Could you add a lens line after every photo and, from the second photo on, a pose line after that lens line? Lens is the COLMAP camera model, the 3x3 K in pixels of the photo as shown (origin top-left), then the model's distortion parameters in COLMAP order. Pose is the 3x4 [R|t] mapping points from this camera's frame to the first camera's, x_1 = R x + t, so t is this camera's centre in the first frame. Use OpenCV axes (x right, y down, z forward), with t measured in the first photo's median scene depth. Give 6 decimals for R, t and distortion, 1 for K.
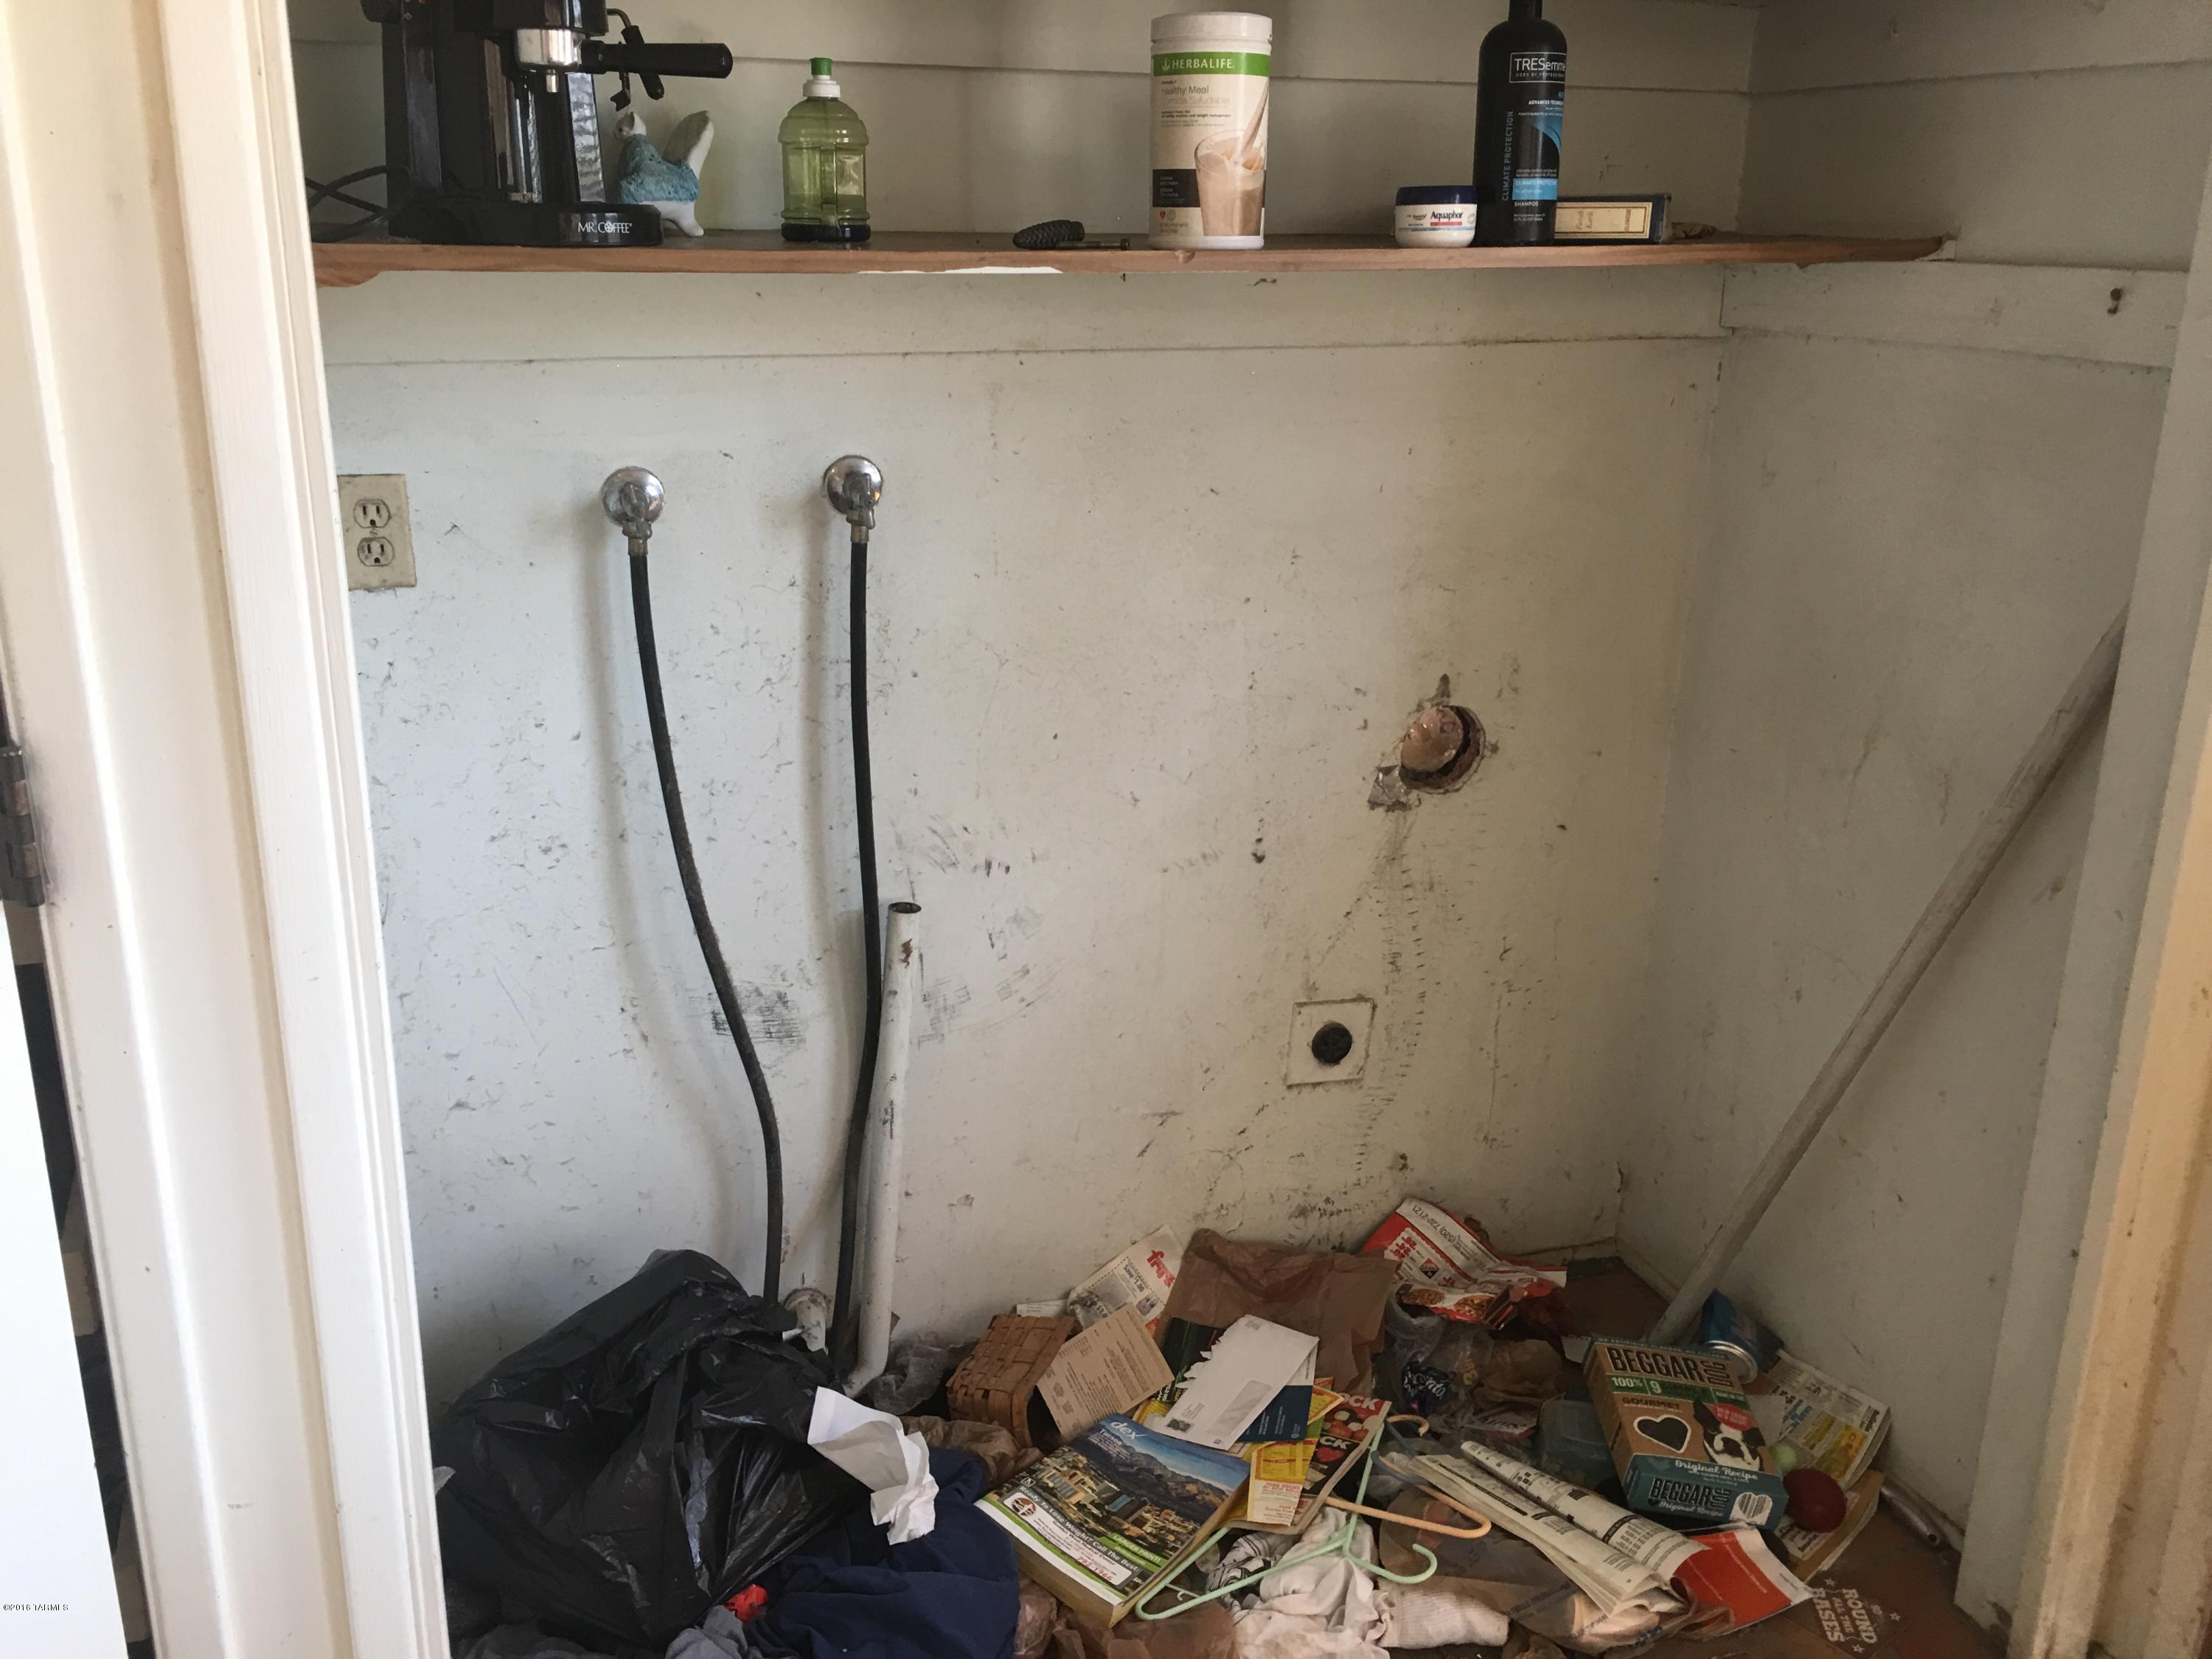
lens RADIAL K [[1885.6, 0, 1106.0], [0, 1885.6, 829.5], [0, 0, 1]] dist [0.095931, -0.171233]
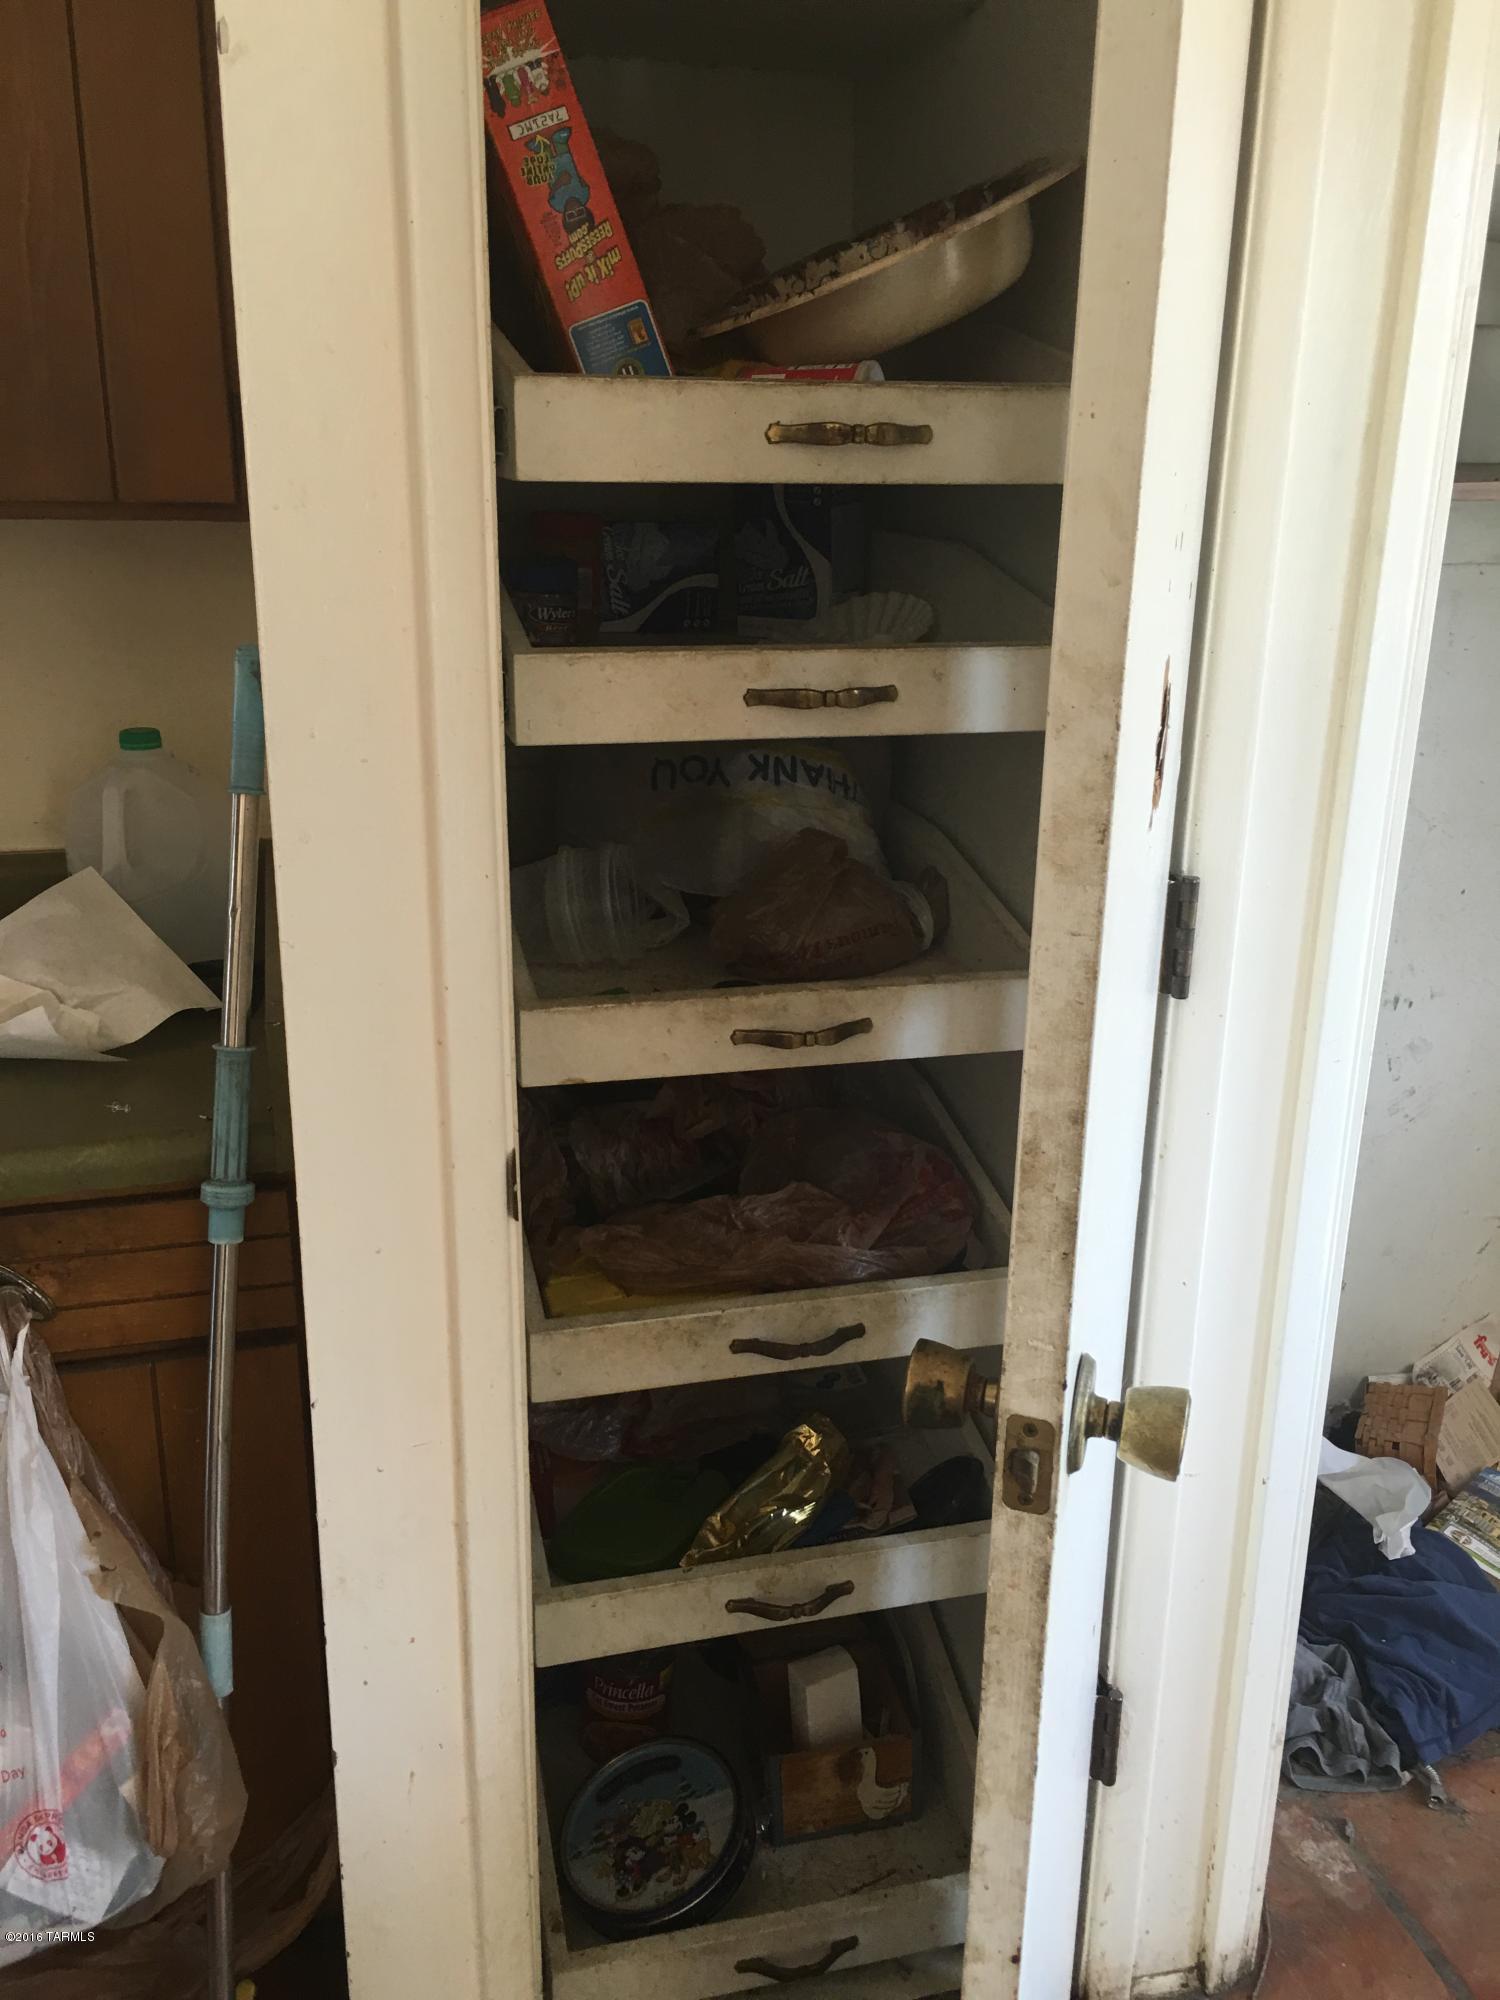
lens RADIAL K [[1704.9, 0, 750.0], [0, 1704.9, 1000.0], [0, 0, 1]] dist [0.095931, -0.171233]
pose [[0.998833, 0.019767, -0.044064, -0.409511], [-0.019697, 0.999804, 0.002006, 0.023891], [0.044095, -0.001136, 0.999027, -0.091128]]
